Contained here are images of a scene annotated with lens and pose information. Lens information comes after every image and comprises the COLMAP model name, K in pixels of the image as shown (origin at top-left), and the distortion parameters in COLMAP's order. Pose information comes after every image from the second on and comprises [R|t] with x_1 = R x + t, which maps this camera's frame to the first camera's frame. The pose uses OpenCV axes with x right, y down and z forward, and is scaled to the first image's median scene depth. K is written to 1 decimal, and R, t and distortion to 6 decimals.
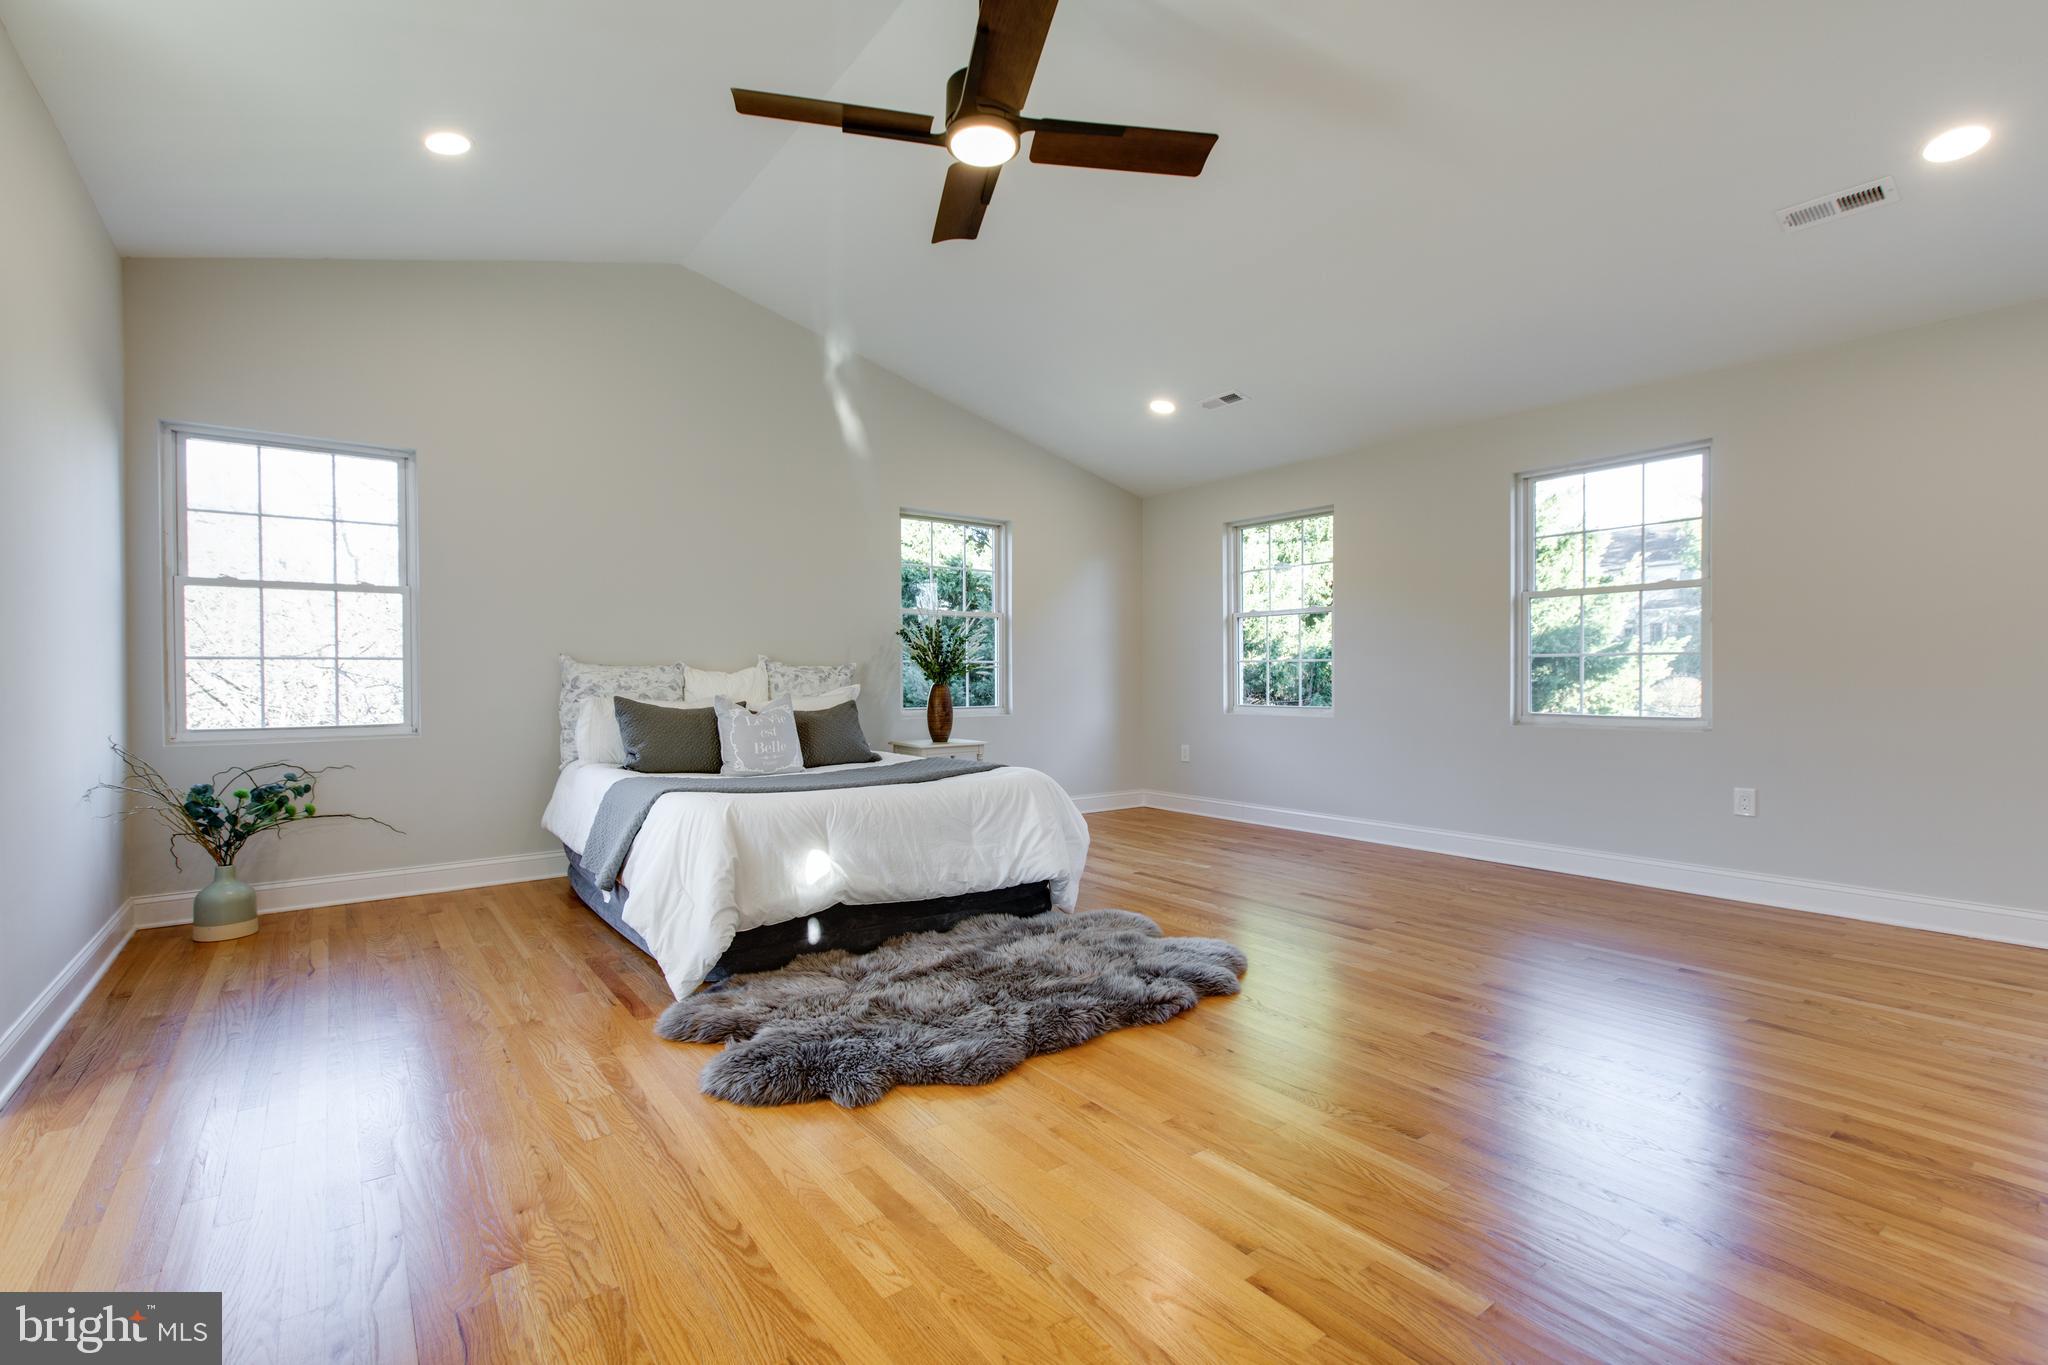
lens RADIAL K [[931.4, 0, 1054.0], [0, 931.4, 661.1], [0, 0, 1]] dist [0.012174, 0.000329]
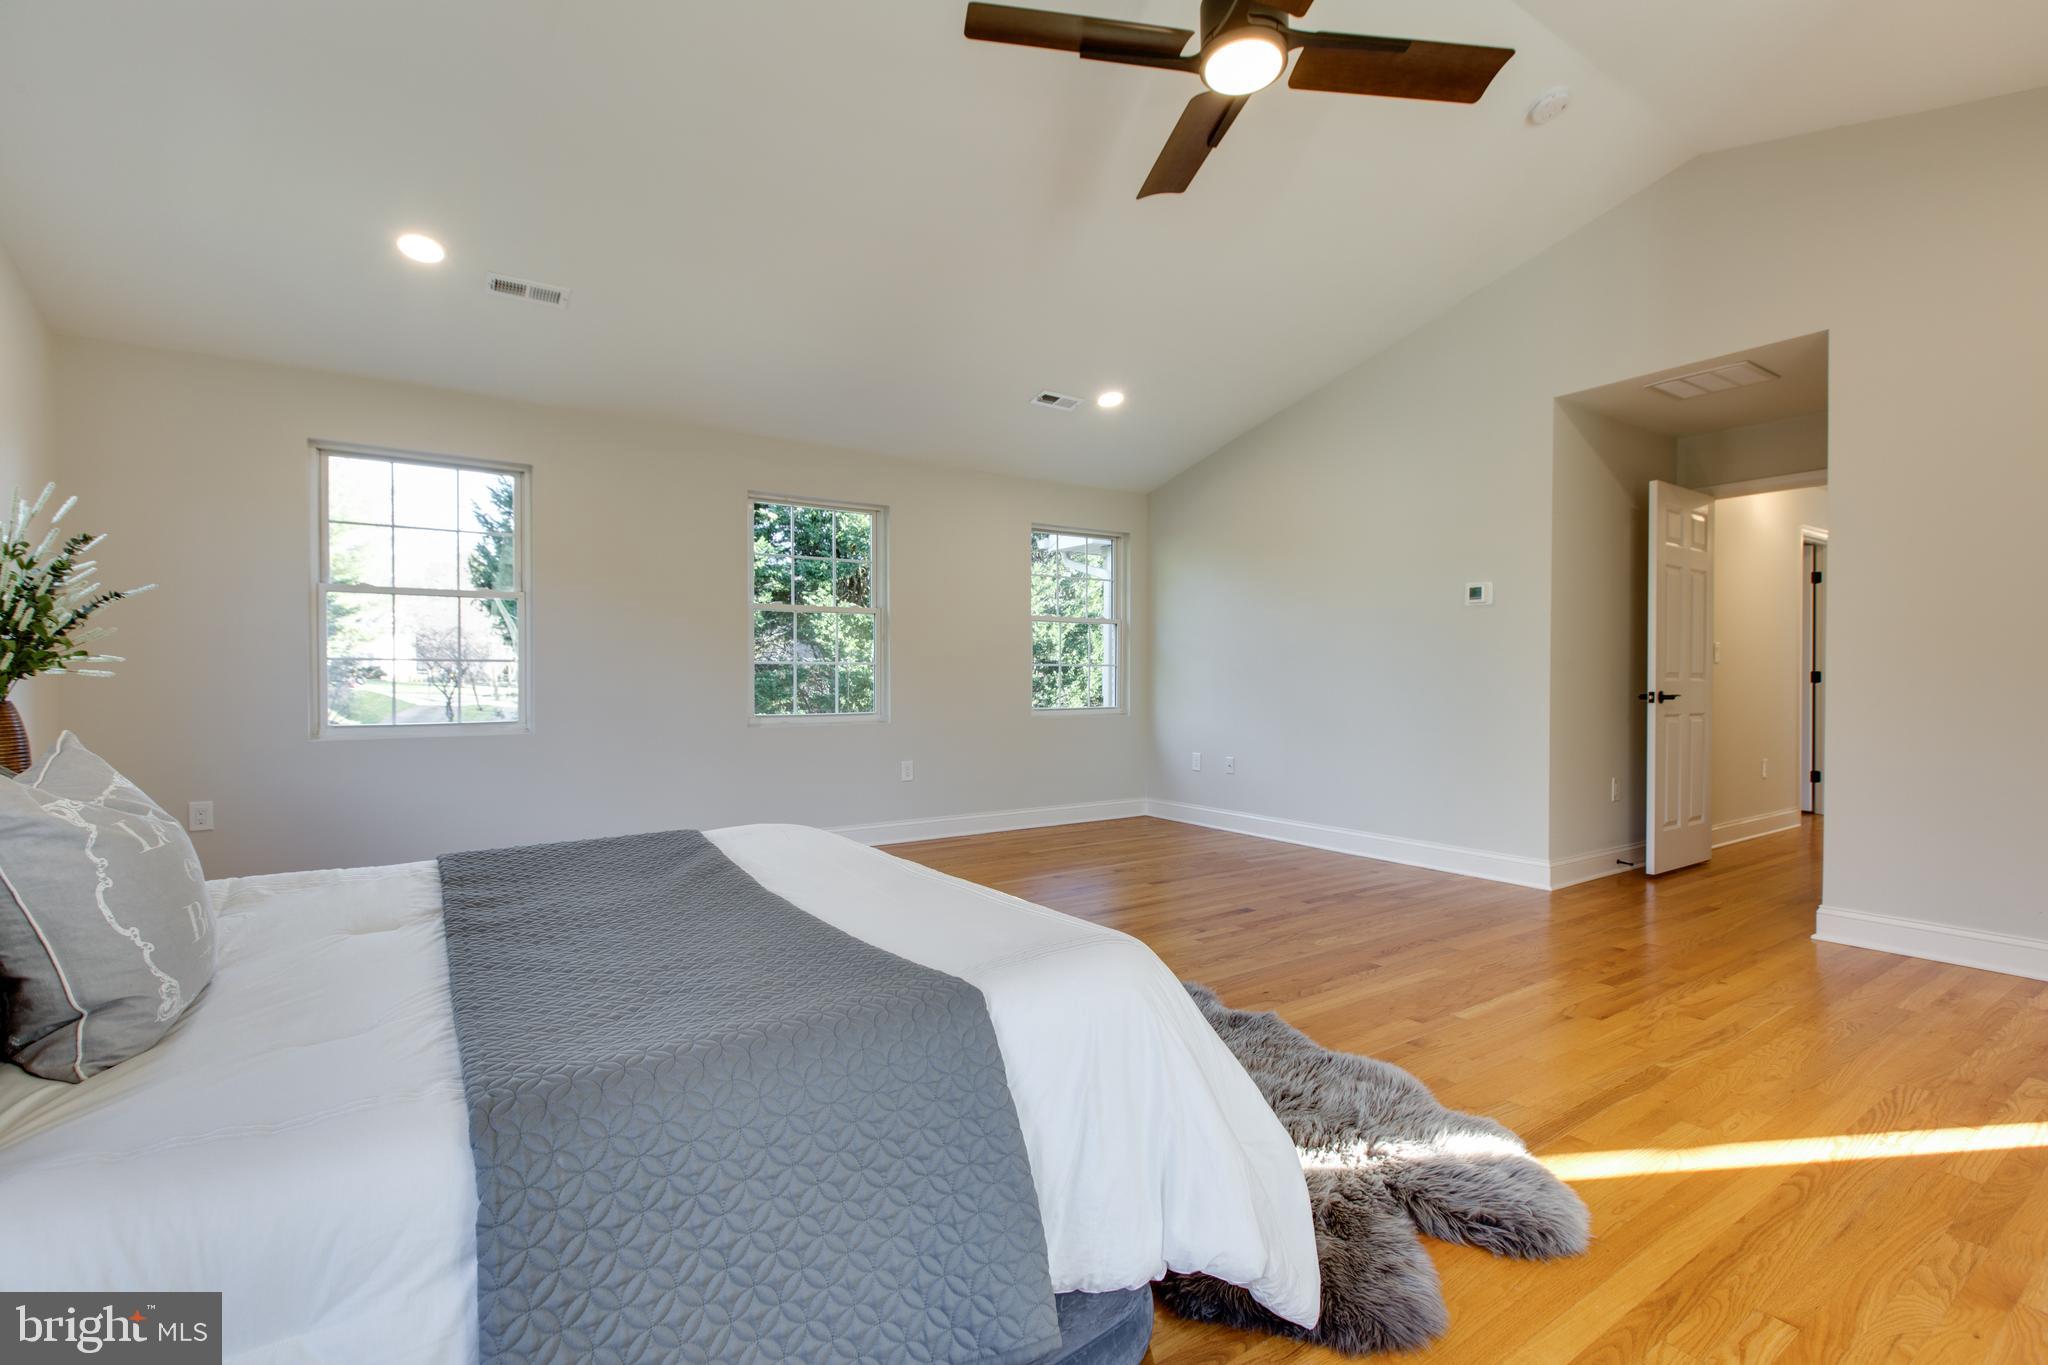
lens RADIAL K [[919.0, 0, 966.9], [0, 919.0, 677.7], [0, 0, 1]] dist [-0.000713, -0.000085]
pose [[0.082329, 0.006027, 0.996587, -0.898150], [-0.016249, 0.999857, -0.004704, 0.021632], [-0.996473, -0.015807, 0.082415, 1.135014]]
